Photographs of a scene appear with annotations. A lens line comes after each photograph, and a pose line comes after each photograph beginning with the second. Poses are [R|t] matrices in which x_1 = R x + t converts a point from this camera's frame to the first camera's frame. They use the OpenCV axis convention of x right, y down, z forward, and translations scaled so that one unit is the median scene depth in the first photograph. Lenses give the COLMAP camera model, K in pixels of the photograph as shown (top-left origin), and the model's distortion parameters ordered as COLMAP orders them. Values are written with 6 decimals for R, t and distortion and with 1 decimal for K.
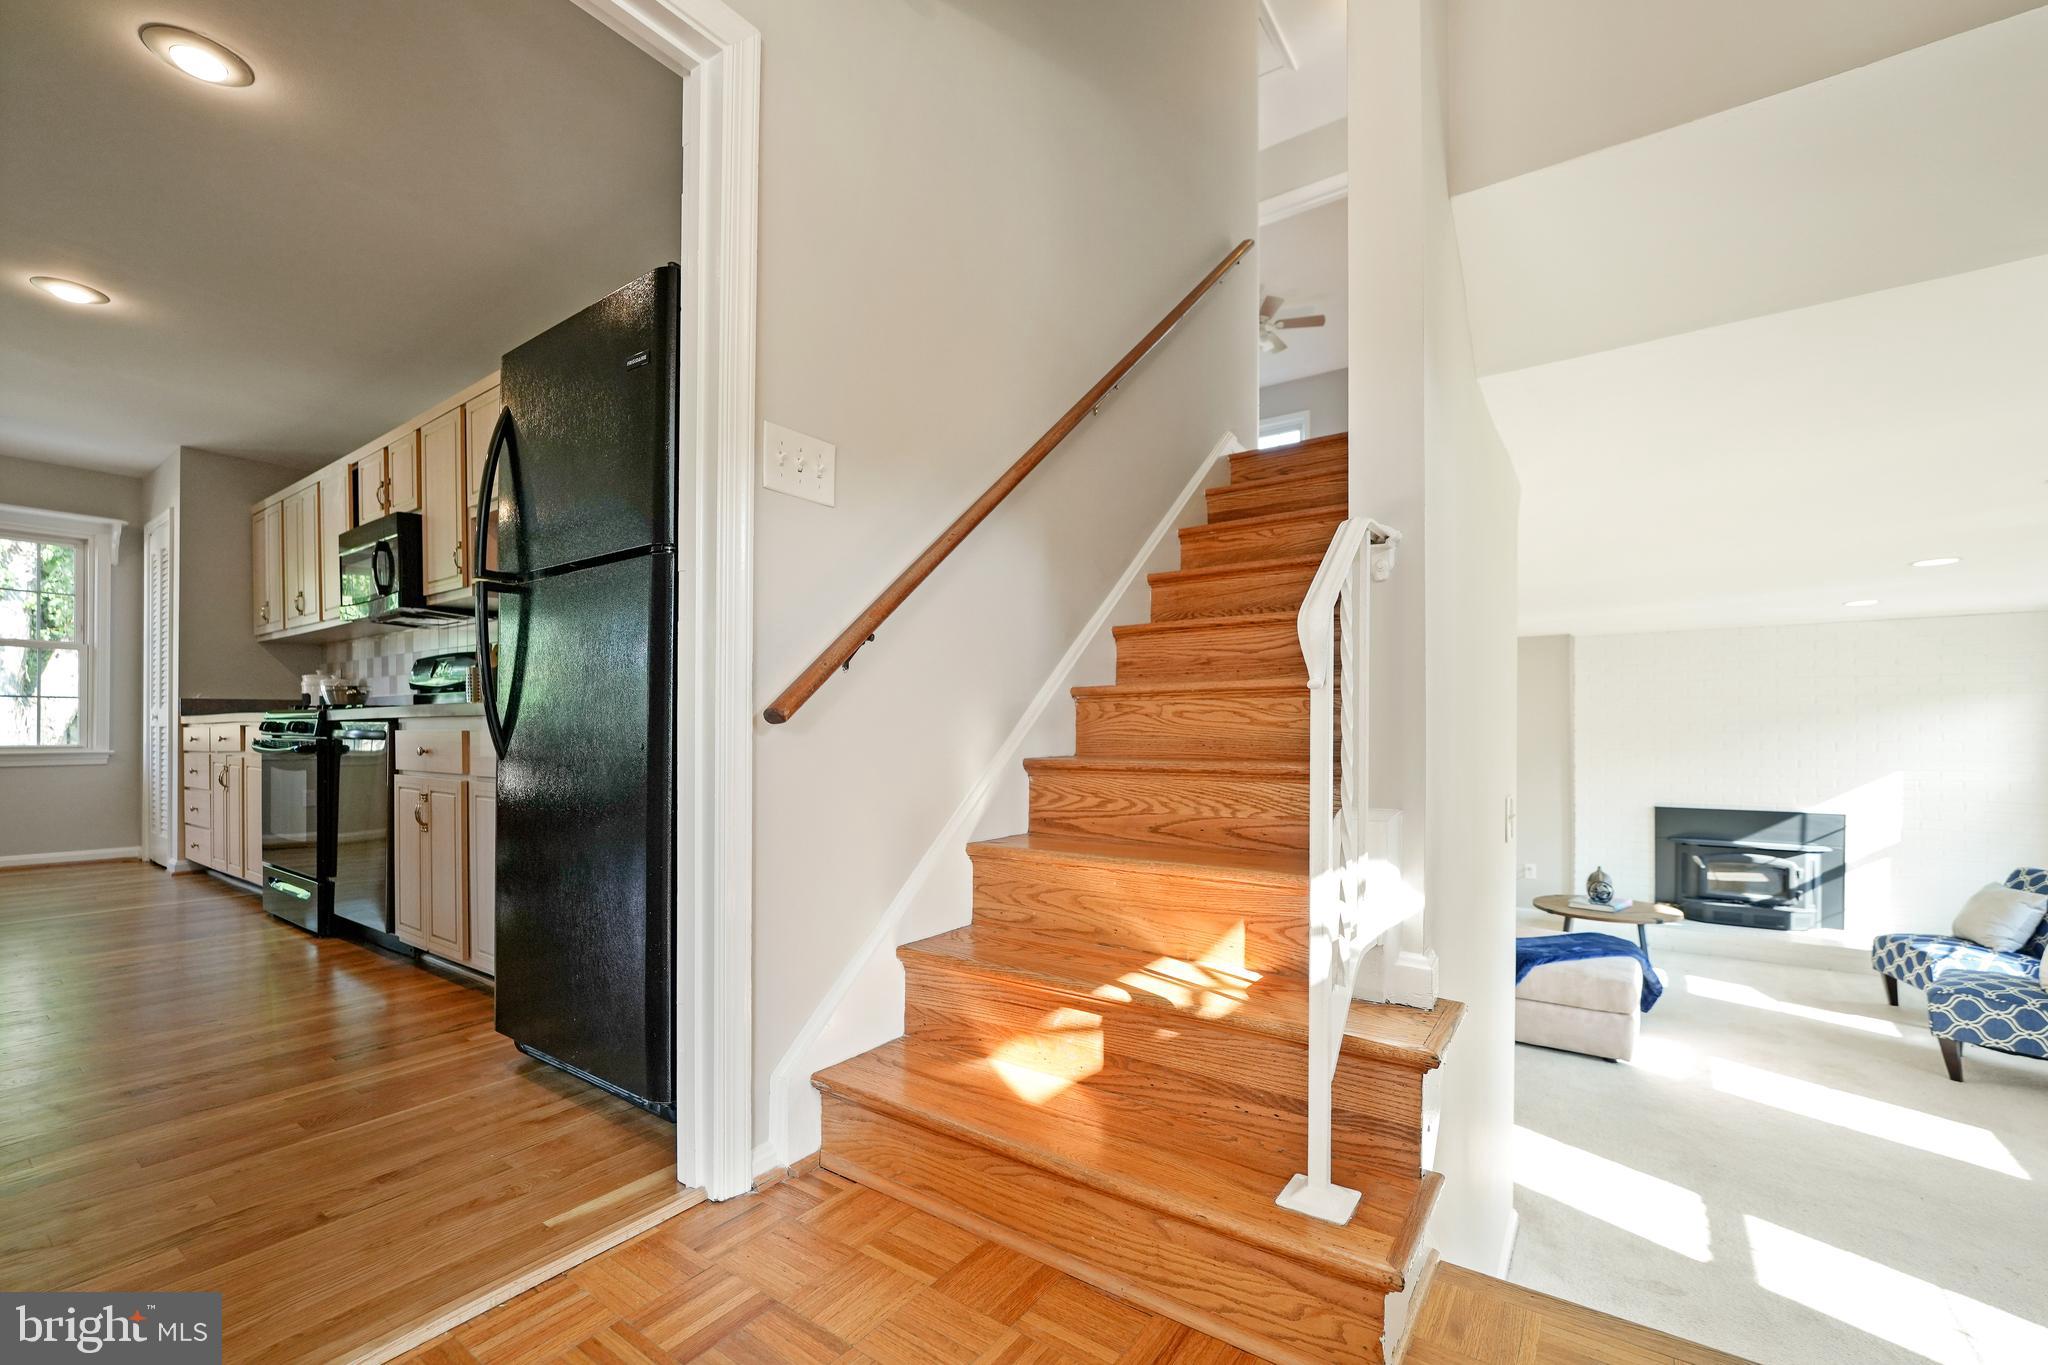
lens RADIAL K [[852.6, 0, 1038.1], [0, 852.6, 718.2], [0, 0, 1]] dist [-0.018107, 0.005846]
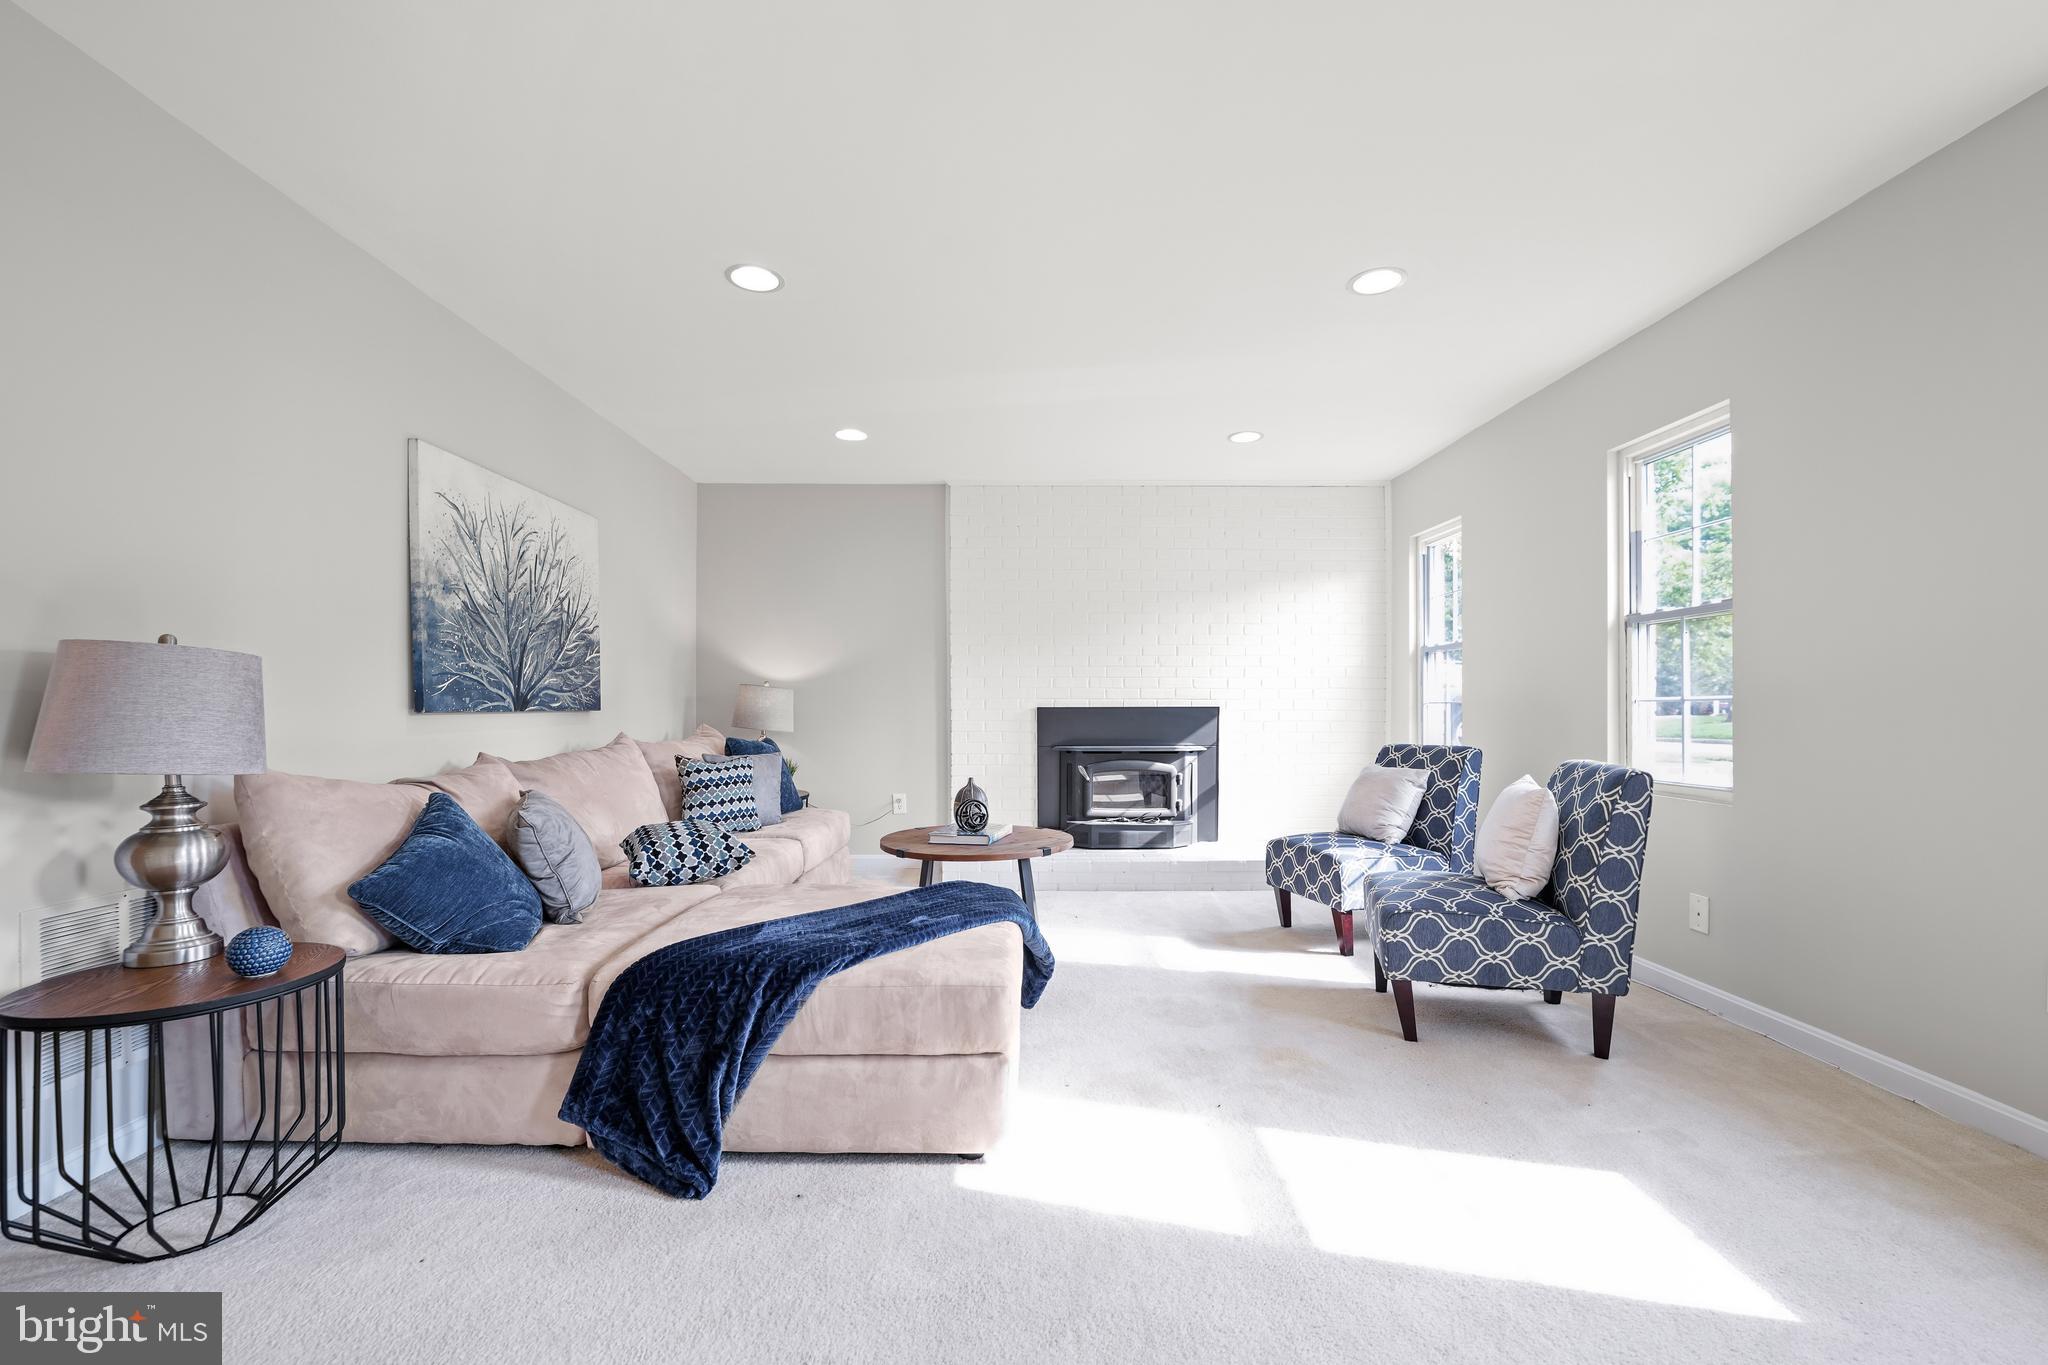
lens RADIAL K [[837.3, 0, 1027.2], [0, 837.3, 702.6], [0, 0, 1]] dist [-0.023161, -0.000025]
pose [[0.812425, -0.000192, 0.583065, 0.378068], [-0.005948, 0.999945, 0.008617, 0.130919], [-0.583035, -0.010469, 0.812380, 0.529580]]
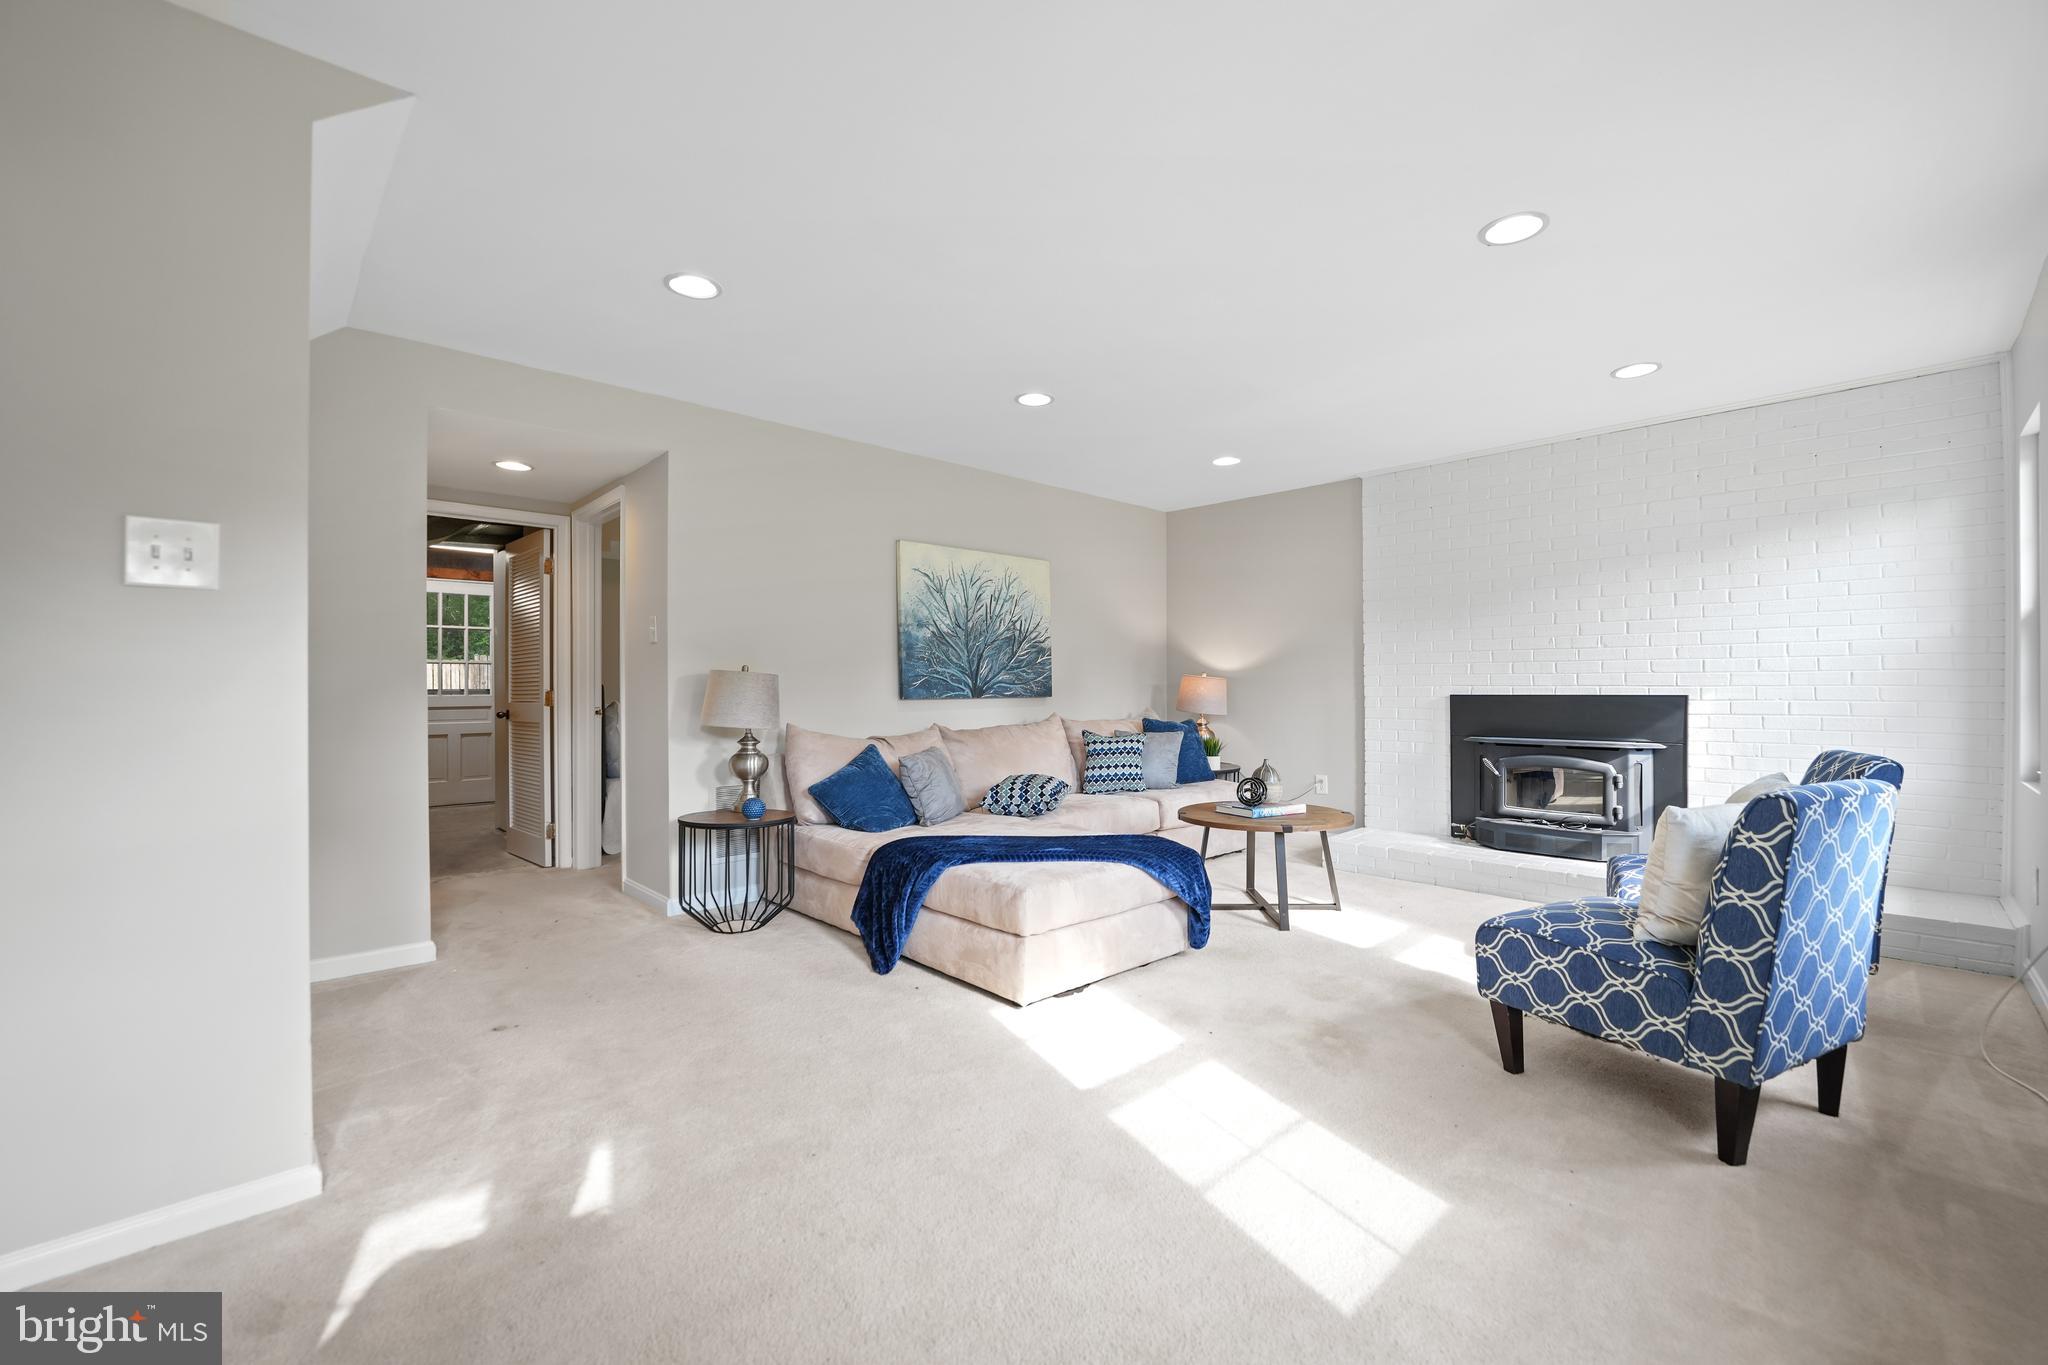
lens RADIAL K [[837.7, 0, 1026.5], [0, 837.7, 690.4], [0, 0, 1]] dist [-0.024513, 0.000201]
pose [[0.979581, -0.004430, -0.201002, 0.717173], [0.008027, 0.999822, 0.017083, 0.119035], [0.200891, -0.018348, 0.979442, 0.290032]]
